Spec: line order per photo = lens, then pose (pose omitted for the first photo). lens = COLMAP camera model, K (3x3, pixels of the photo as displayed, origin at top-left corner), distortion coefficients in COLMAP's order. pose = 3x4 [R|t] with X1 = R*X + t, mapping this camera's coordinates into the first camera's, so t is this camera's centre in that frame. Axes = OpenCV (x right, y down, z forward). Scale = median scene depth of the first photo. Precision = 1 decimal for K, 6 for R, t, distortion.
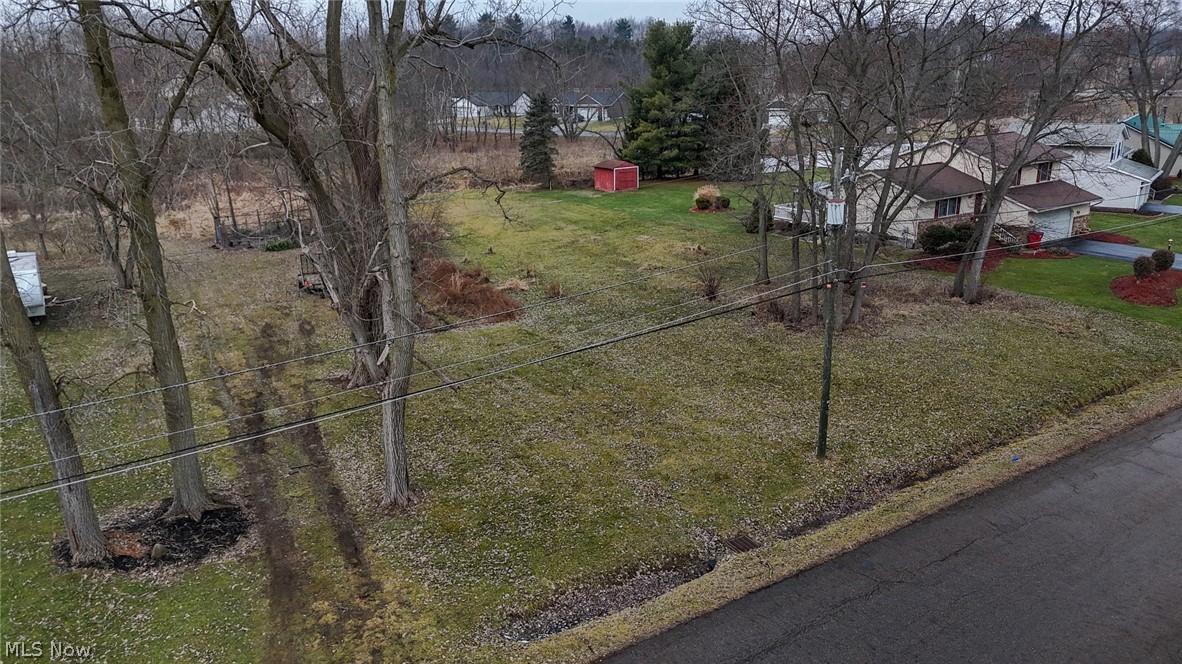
lens RADIAL K [[865.4, 0, 591.0], [0, 865.4, 332.0], [0, 0, 1]] dist [0.093365, -0.114074]
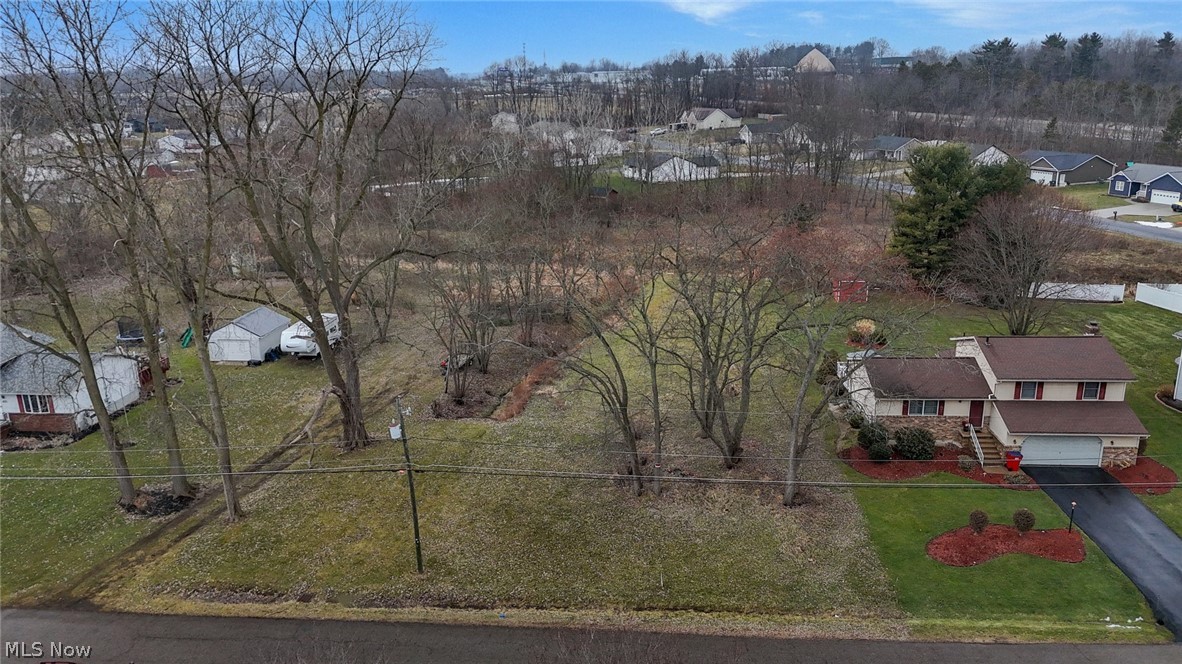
lens RADIAL K [[876.3, 0, 591.0], [0, 876.3, 332.0], [0, 0, 1]] dist [0.067539, -0.052516]
pose [[0.779520, 0.179226, -0.600189, 1.303649], [-0.175019, 0.982348, 0.066032, -0.421003], [0.601429, 0.053571, 0.797128, -0.123508]]
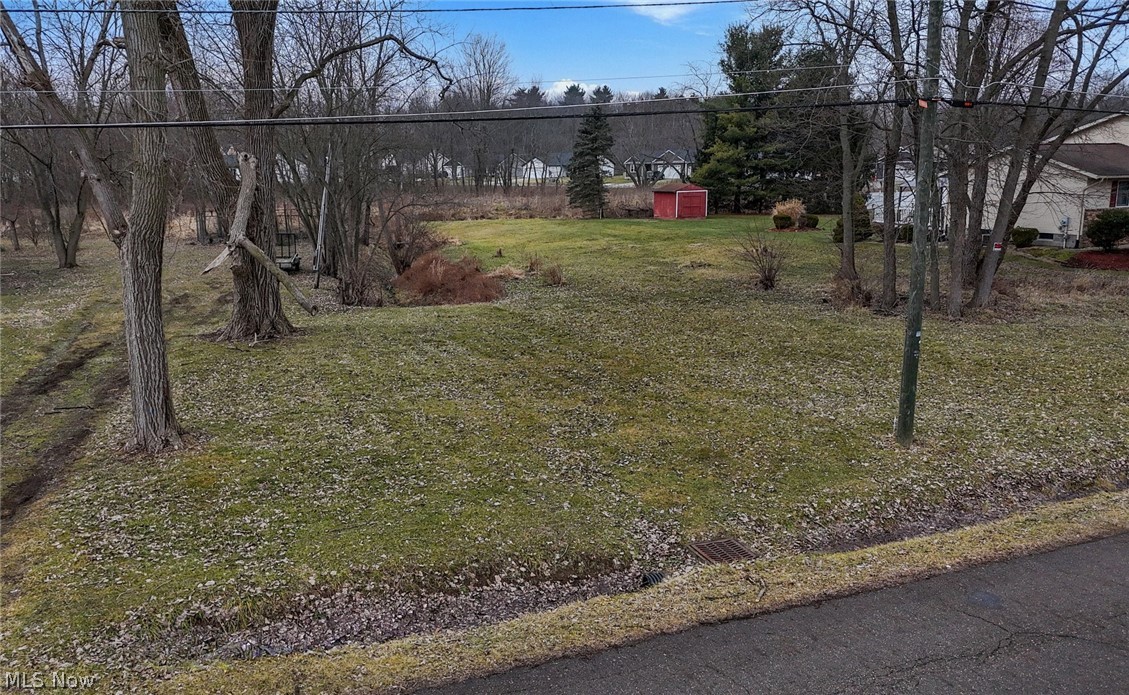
lens RADIAL K [[921.5, 0, 508.7], [0, 921.5, 349.0], [0, 0, 1]] dist [0.046263, -0.012379]
pose [[0.981571, 0.042657, -0.186277, 0.115126], [-0.059731, 0.994413, -0.087031, 0.141149], [0.181524, 0.096553, 0.978635, 0.342286]]
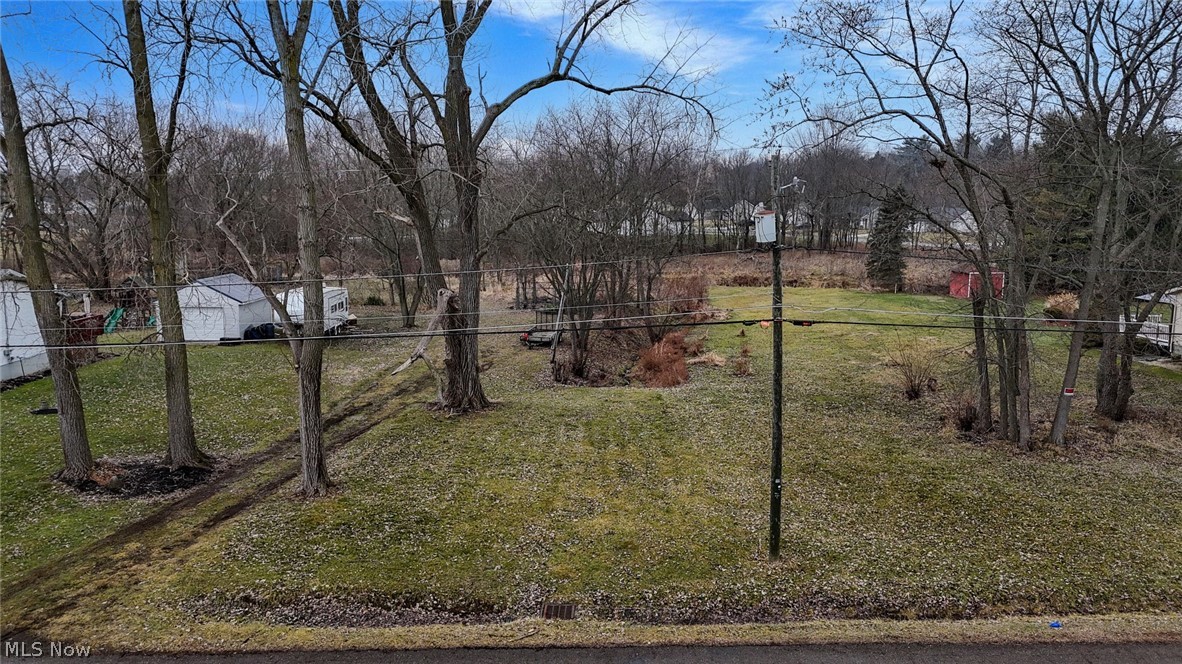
lens RADIAL K [[889.2, 0, 591.0], [0, 889.2, 332.0], [0, 0, 1]] dist [0.060019, -0.042058]
pose [[0.856483, 0.097736, -0.506838, 0.465874], [-0.168979, 0.980894, -0.096400, 0.049662], [0.487732, 0.168210, 0.856635, 0.204222]]
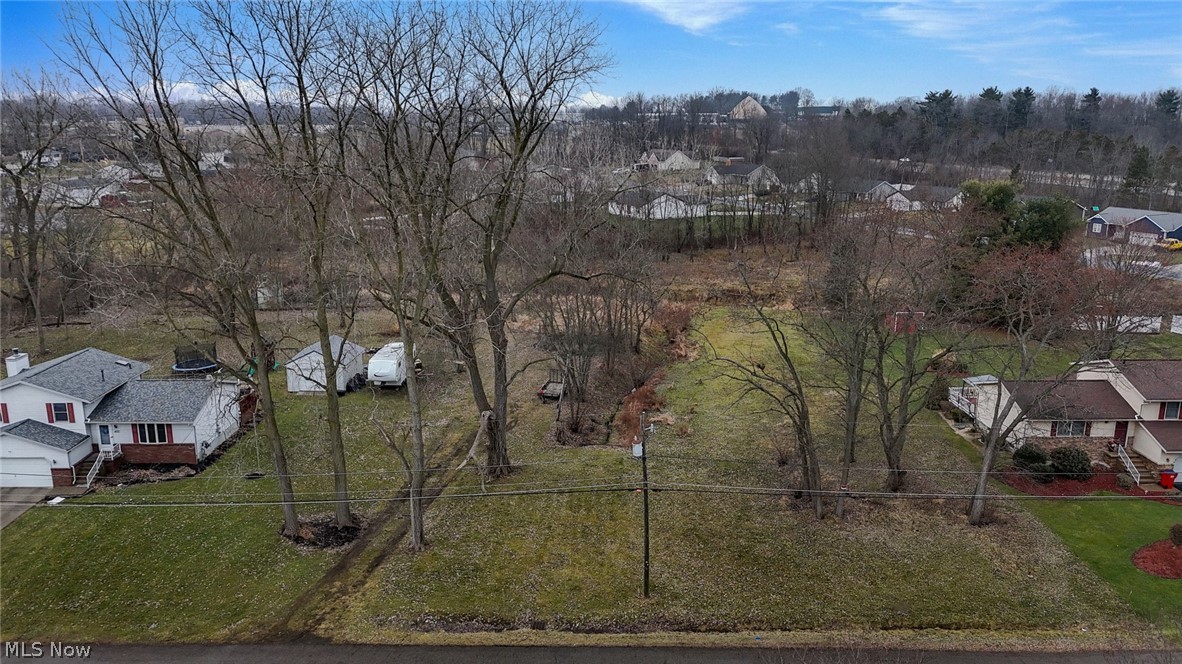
lens RADIAL K [[889.2, 0, 591.0], [0, 889.2, 332.0], [0, 0, 1]] dist [0.060019, -0.042058]
pose [[0.833418, 0.151157, -0.531569, 0.889723], [-0.177559, 0.984109, 0.001456, -0.284954], [0.523342, 0.093171, 0.847013, -0.419020]]
